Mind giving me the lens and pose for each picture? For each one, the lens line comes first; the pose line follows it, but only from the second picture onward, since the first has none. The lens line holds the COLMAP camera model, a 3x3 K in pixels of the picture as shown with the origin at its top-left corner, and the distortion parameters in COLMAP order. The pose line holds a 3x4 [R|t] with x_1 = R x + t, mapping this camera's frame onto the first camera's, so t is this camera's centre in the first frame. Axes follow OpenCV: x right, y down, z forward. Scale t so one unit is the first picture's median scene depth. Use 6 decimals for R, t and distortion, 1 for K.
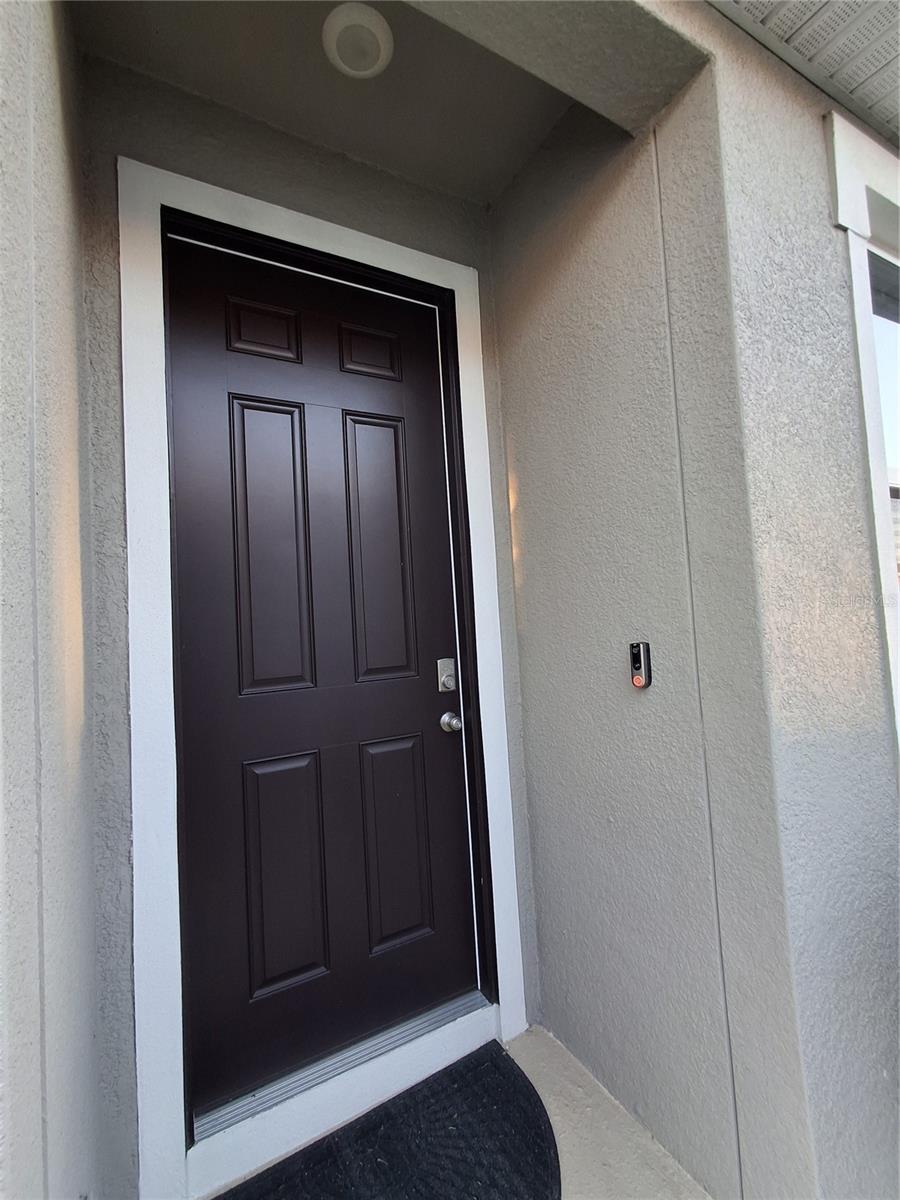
lens RADIAL K [[548.2, 0, 451.1], [0, 548.2, 587.3], [0, 0, 1]] dist [0.000078, 0.004300]
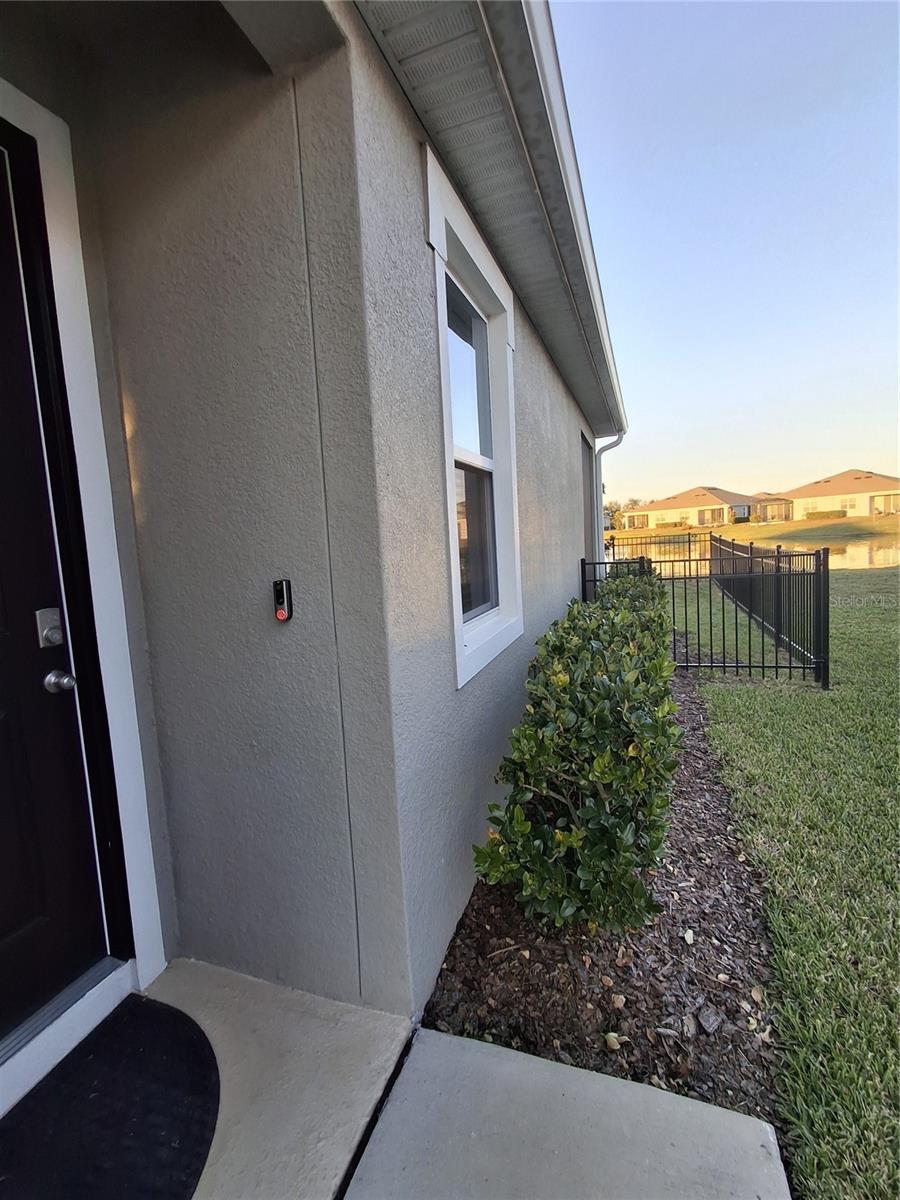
lens RADIAL K [[548.2, 0, 457.9], [0, 548.2, 589.2], [0, 0, 1]] dist [0.000078, 0.004300]
pose [[0.745671, -0.048081, 0.664577, -0.123451], [-0.026224, 0.994503, 0.101375, -0.001142], [-0.665798, -0.093021, 0.740311, -0.046337]]
